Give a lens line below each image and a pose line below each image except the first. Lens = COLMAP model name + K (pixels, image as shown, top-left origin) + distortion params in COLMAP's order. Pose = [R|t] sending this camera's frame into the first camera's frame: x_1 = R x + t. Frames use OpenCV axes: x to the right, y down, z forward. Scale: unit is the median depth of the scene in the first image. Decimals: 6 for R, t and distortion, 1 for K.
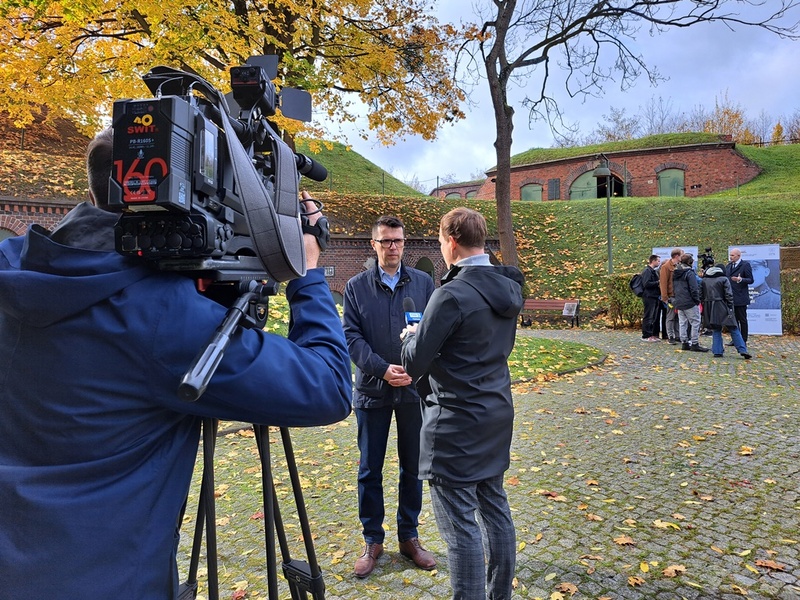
lens RADIAL K [[579.5, 0, 400.0], [0, 579.5, 300.0], [0, 0, 1]] dist [0.079486, -0.079518]
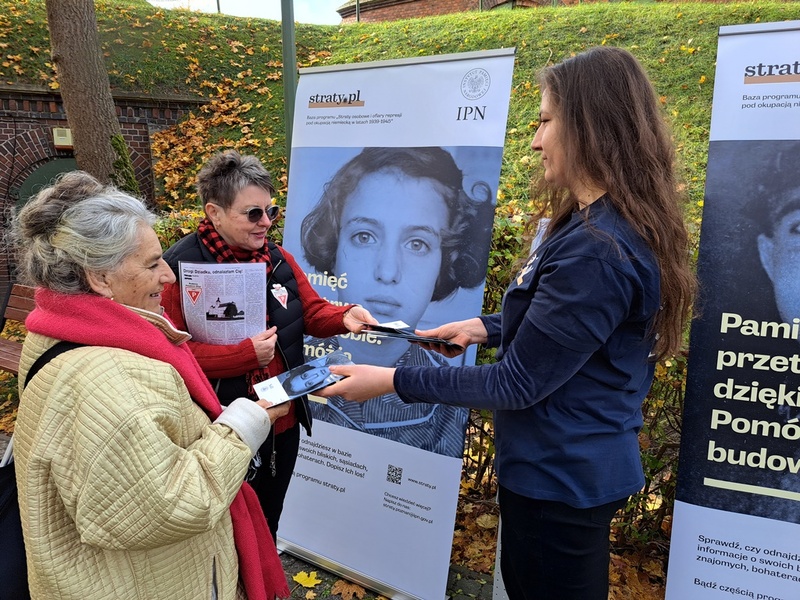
lens RADIAL K [[586.4, 0, 408.1], [0, 586.4, 300.0], [0, 0, 1]] dist [0.064903, -0.047364]
pose [[0.999197, 0.023655, 0.032339, 0.317412], [-0.028229, 0.988399, 0.149234, -0.033722], [-0.028433, -0.150027, 0.988273, 0.563864]]
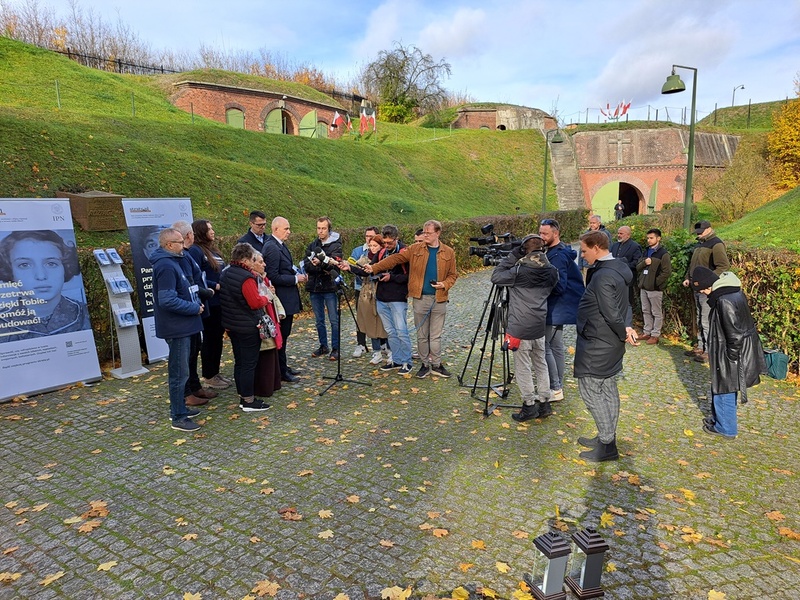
lens RADIAL K [[586.4, 0, 408.1], [0, 586.4, 300.0], [0, 0, 1]] dist [0.064903, -0.047364]
pose [[0.098075, -0.158189, 0.982526, 0.038472], [0.032766, 0.987264, 0.155682, -0.051301], [-0.994639, 0.016925, 0.102009, 0.458604]]
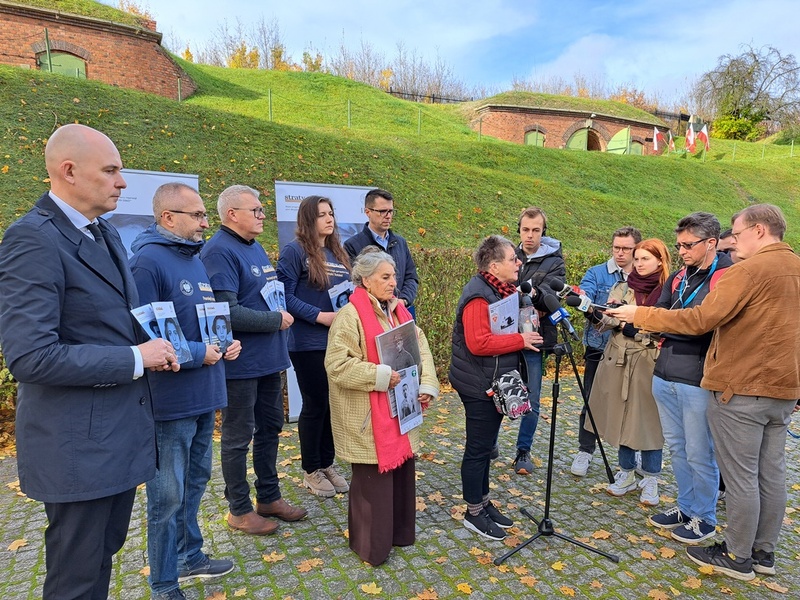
lens RADIAL K [[586.4, 0, 408.1], [0, 586.4, 300.0], [0, 0, 1]] dist [0.064903, -0.047364]
pose [[0.573750, -0.068818, 0.816134, 0.196394], [-0.002504, 0.996312, 0.085771, -0.032645], [-0.819026, -0.051255, 0.571462, 0.467627]]
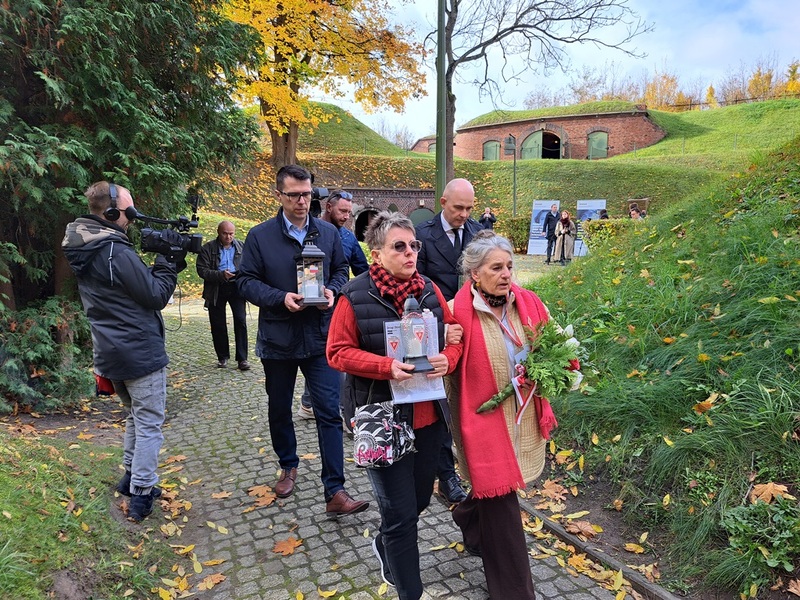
lens RADIAL K [[579.5, 0, 400.0], [0, 579.5, 300.0], [0, 0, 1]] dist [0.079486, -0.079518]
pose [[0.999950, 0.009435, -0.003325, 0.061135], [-0.009036, 0.994479, 0.104545, 0.009428], [0.004293, -0.104509, 0.994515, -0.374920]]
